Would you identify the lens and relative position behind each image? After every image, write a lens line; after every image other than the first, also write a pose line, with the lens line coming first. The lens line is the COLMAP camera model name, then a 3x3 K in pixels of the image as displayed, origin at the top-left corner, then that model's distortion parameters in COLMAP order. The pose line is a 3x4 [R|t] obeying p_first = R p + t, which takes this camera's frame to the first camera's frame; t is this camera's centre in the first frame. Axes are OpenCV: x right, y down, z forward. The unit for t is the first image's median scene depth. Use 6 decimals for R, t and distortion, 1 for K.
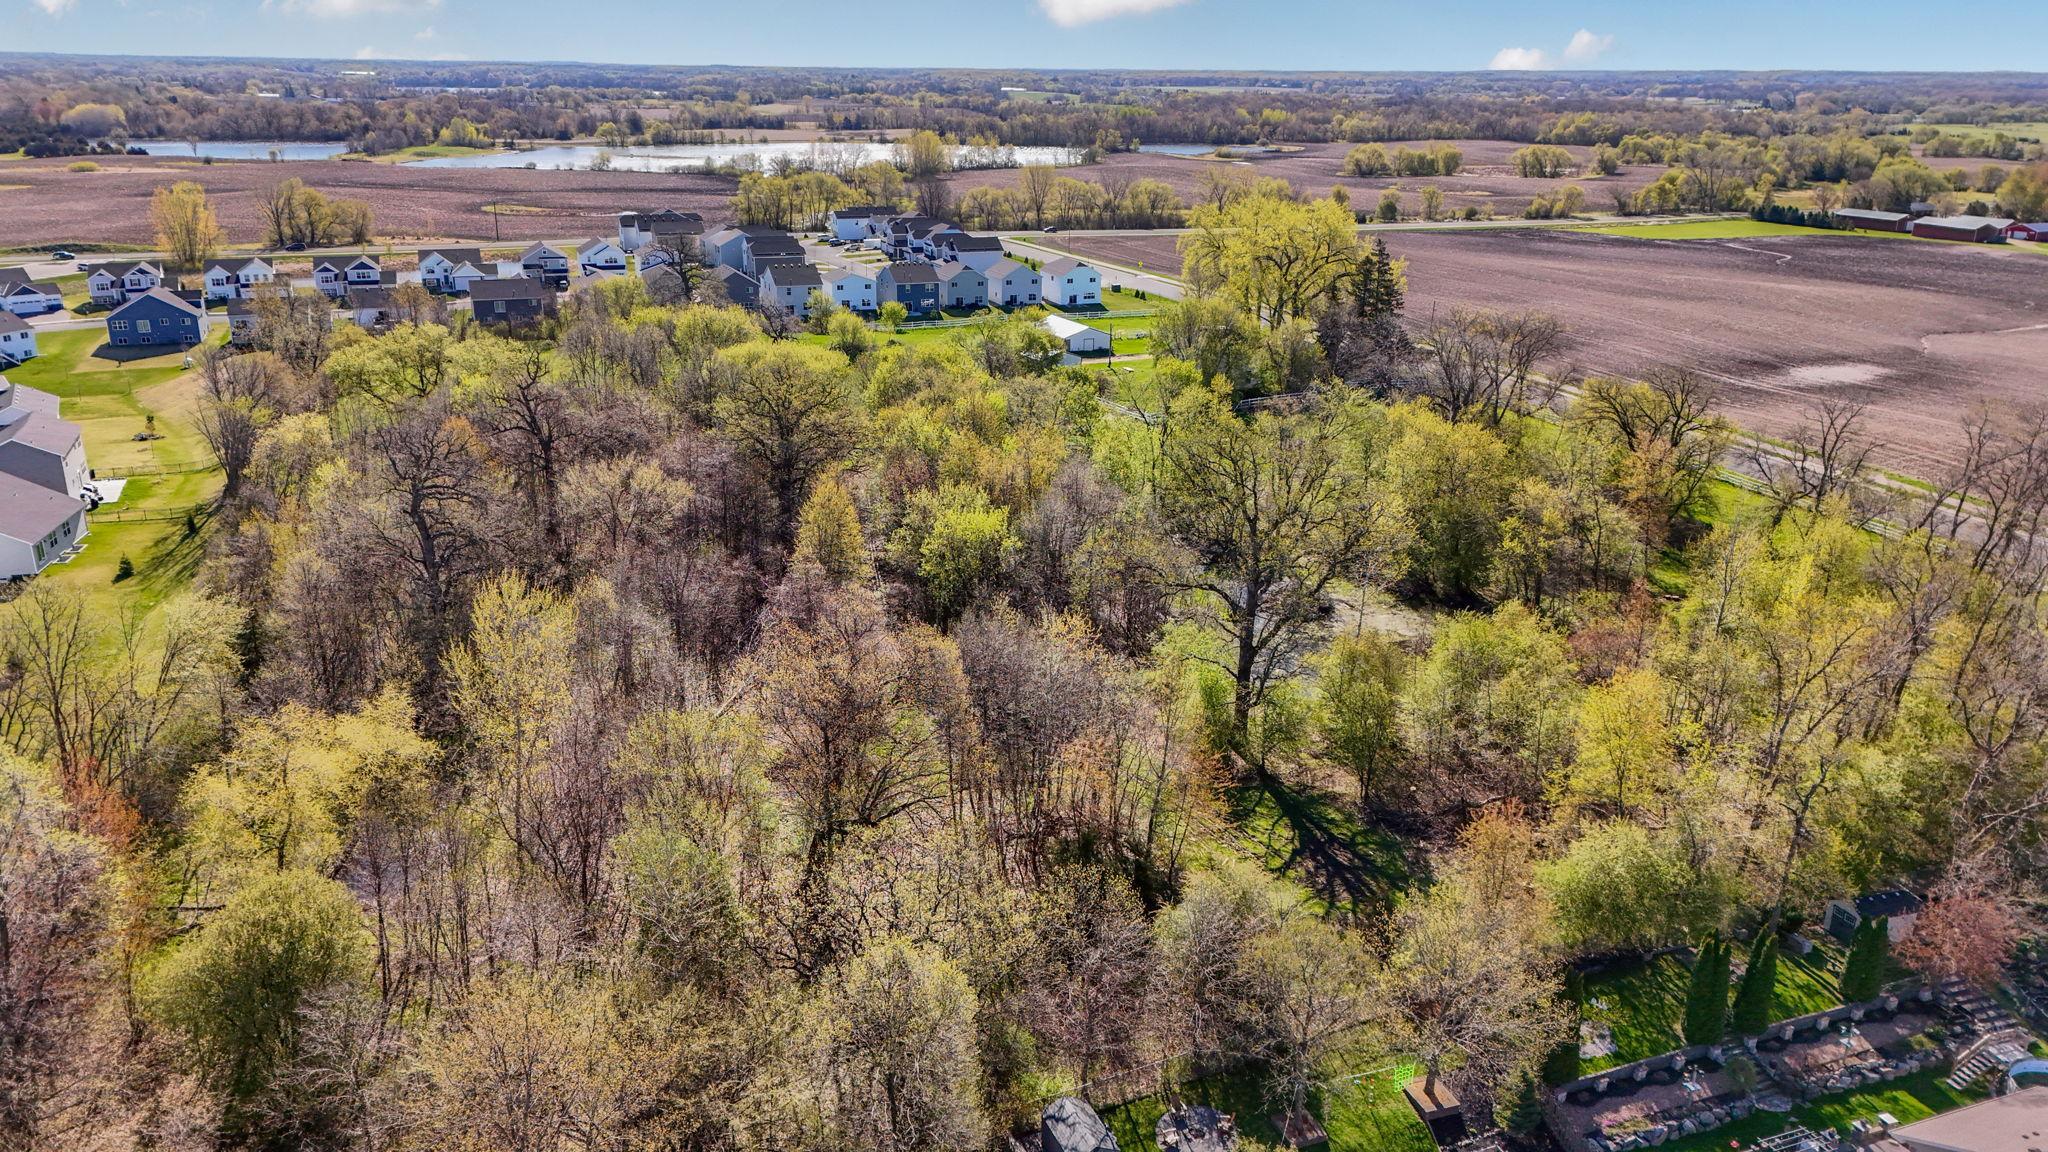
lens RADIAL K [[1489.8, 0, 1024.0], [0, 1489.8, 576.0], [0, 0, 1]] dist [0.069851, -0.055394]
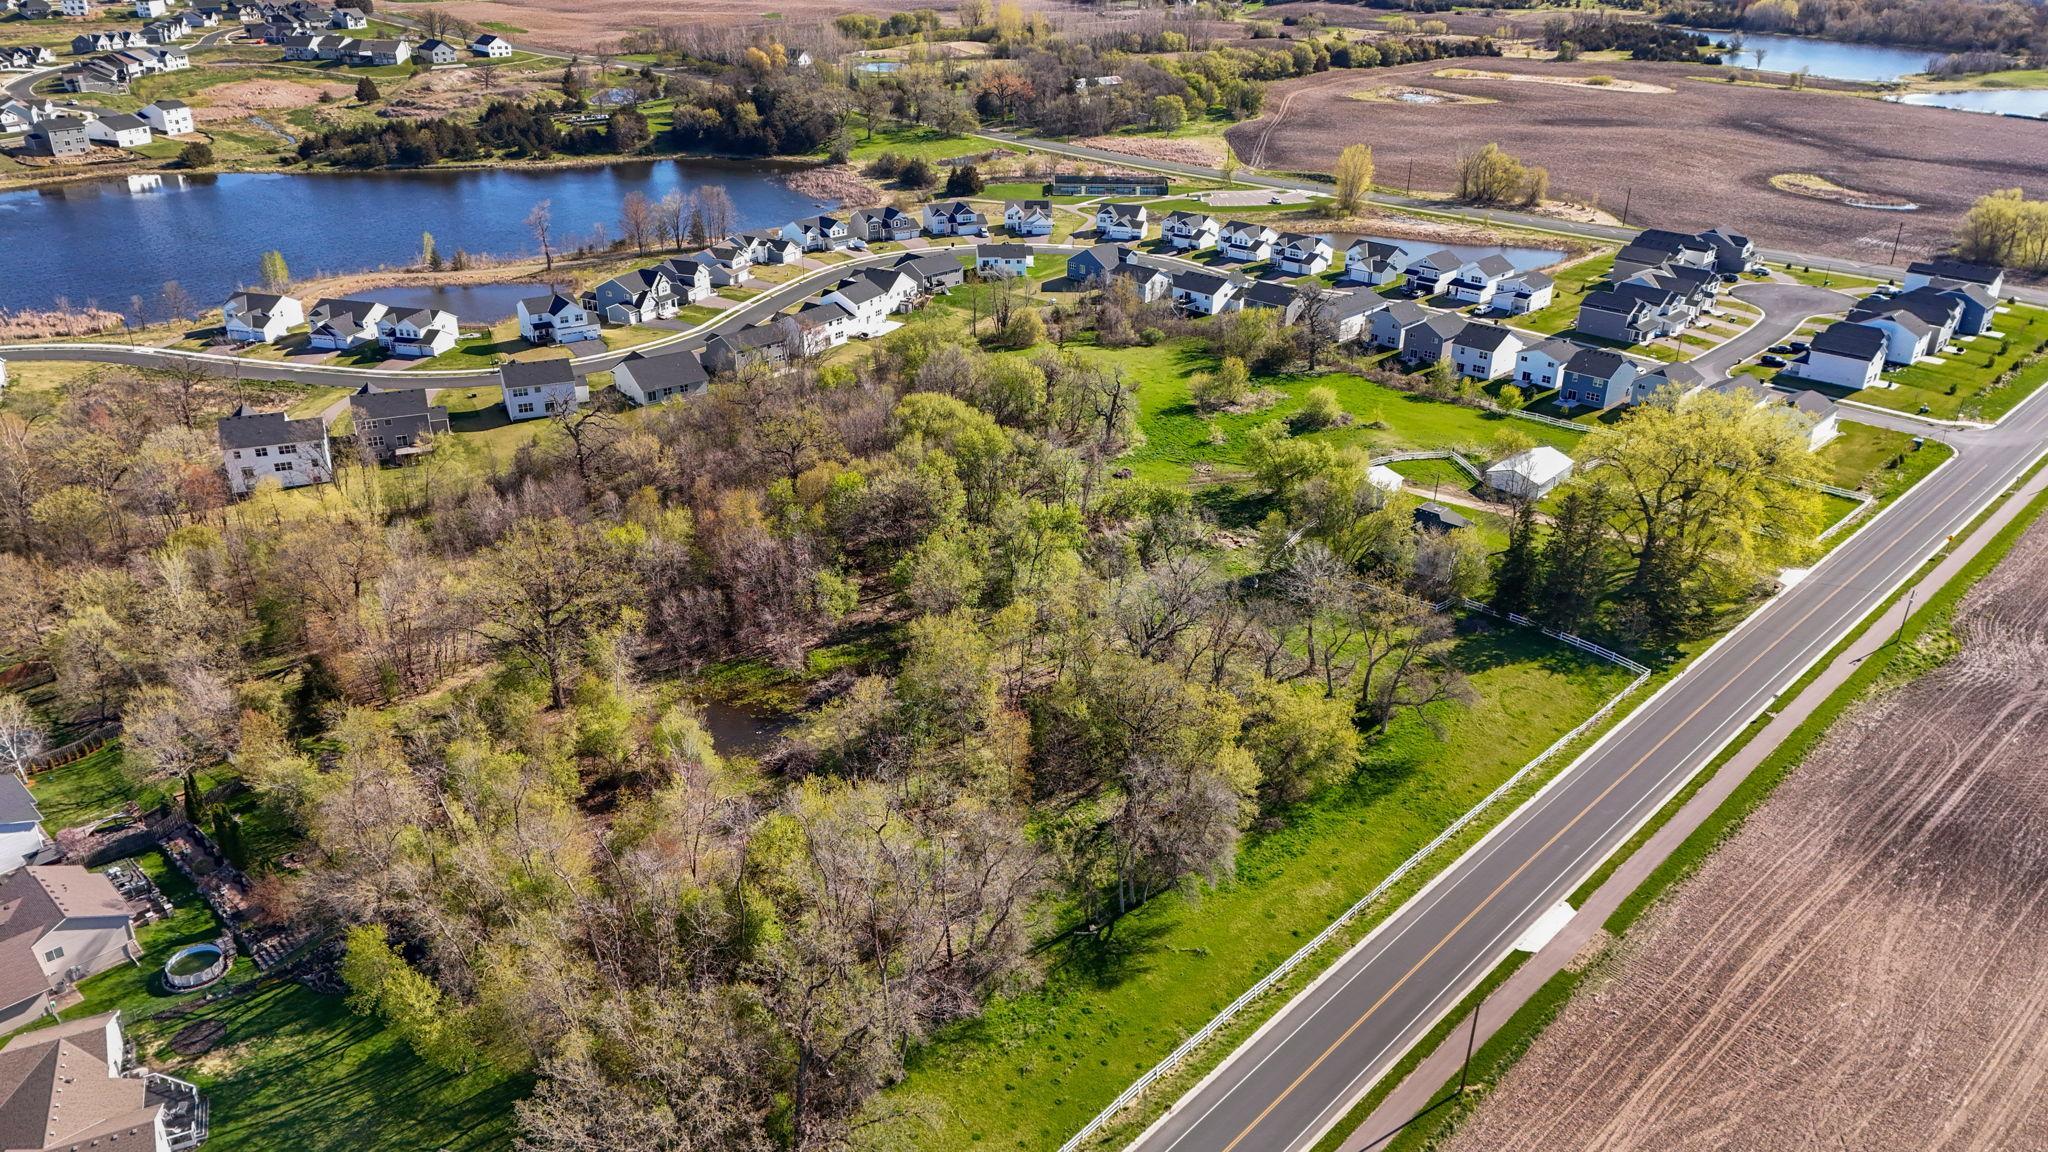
lens RADIAL K [[1492.0, 0, 1024.0], [0, 1492.0, 576.0], [0, 0, 1]] dist [0.079603, -0.065083]
pose [[0.423199, 0.381338, -0.821878, 0.456572], [-0.297325, 0.915331, 0.271601, -0.170688], [0.855862, 0.129424, 0.500749, 0.157885]]
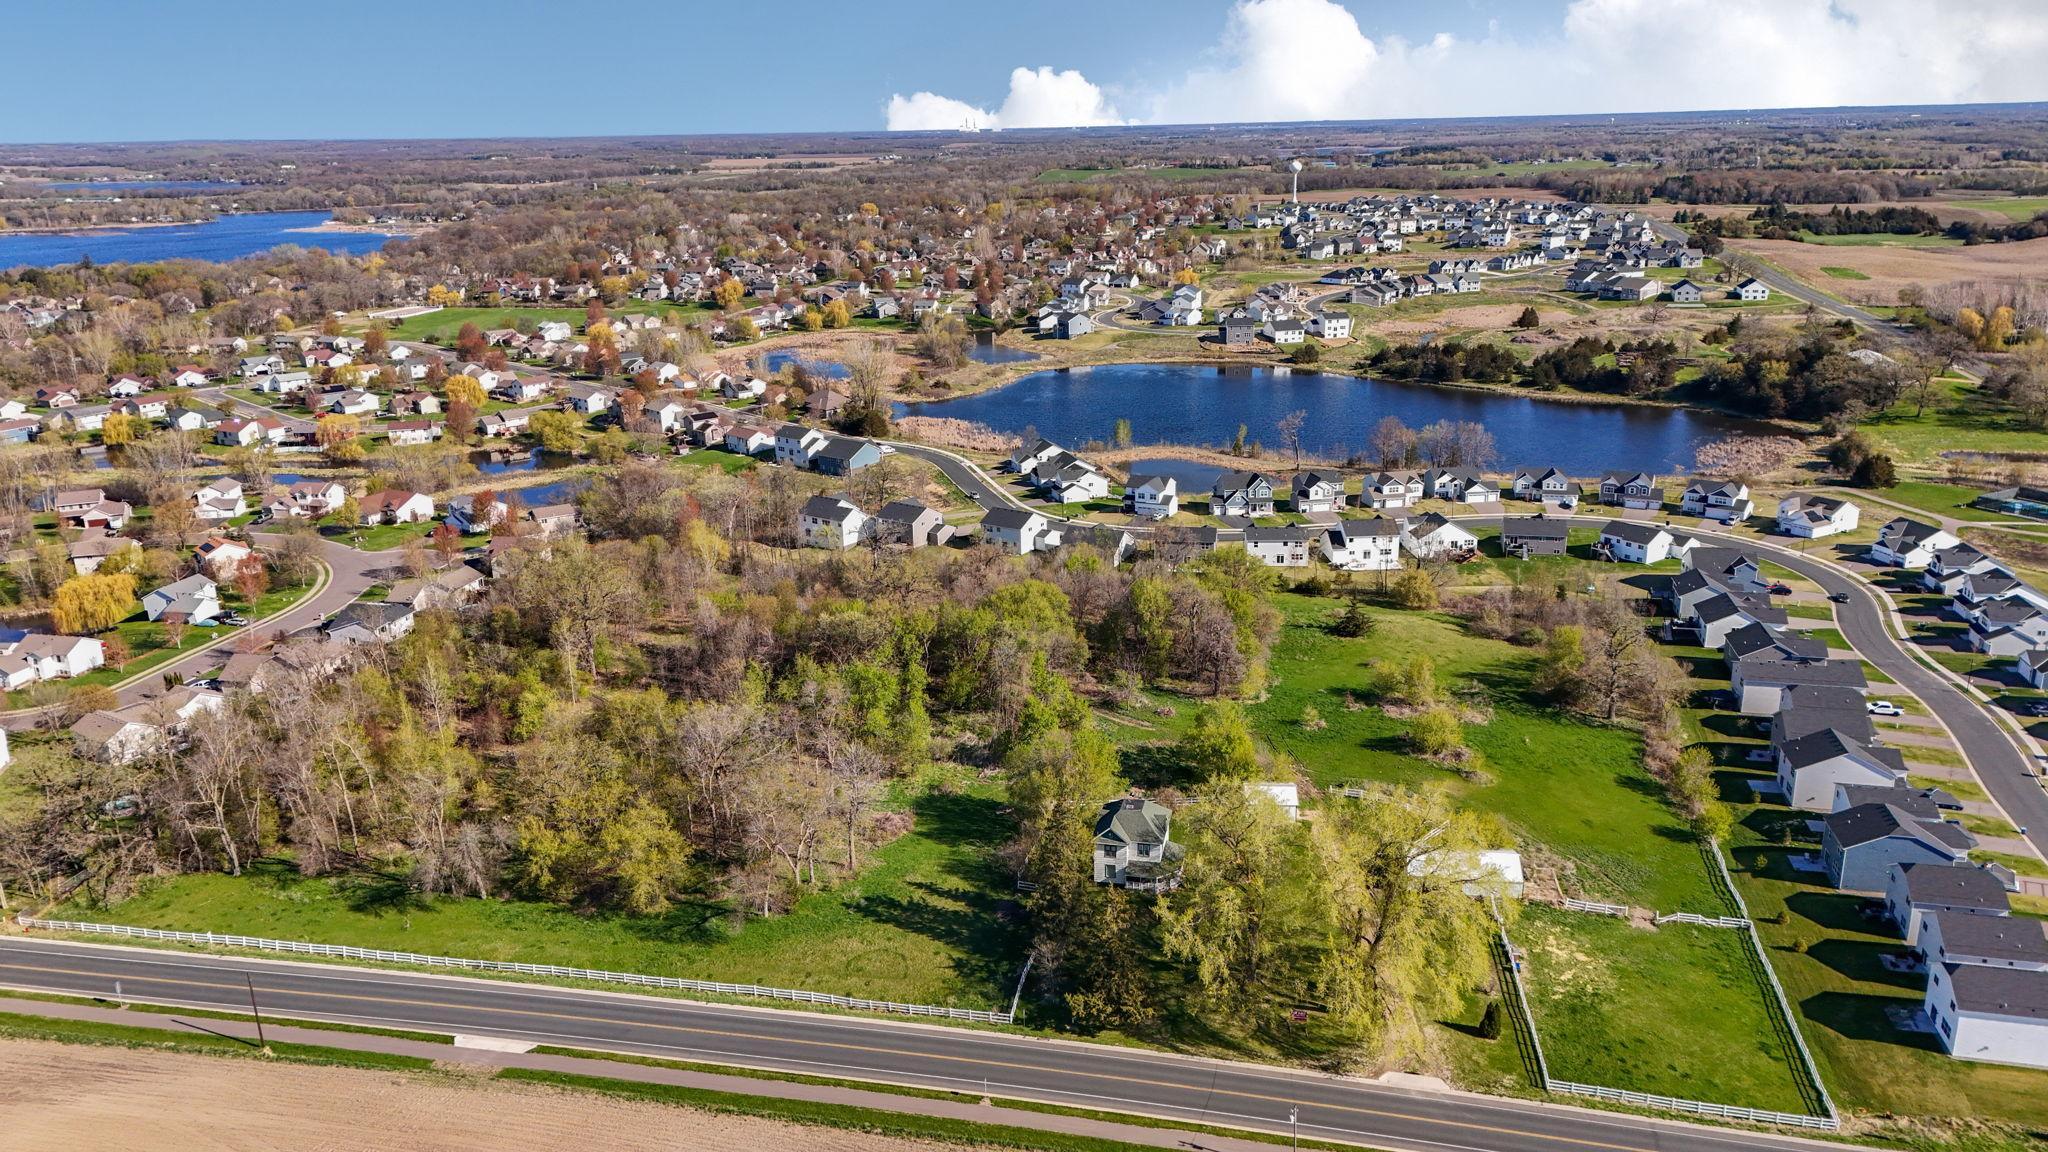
lens RADIAL K [[1489.8, 0, 1024.0], [0, 1489.8, 576.0], [0, 0, 1]] dist [0.069851, -0.055394]
pose [[-0.555753, 0.243805, -0.794794, 0.460990], [-0.253826, 0.860619, 0.441483, -0.362332], [0.791651, 0.447095, -0.416408, 0.685485]]
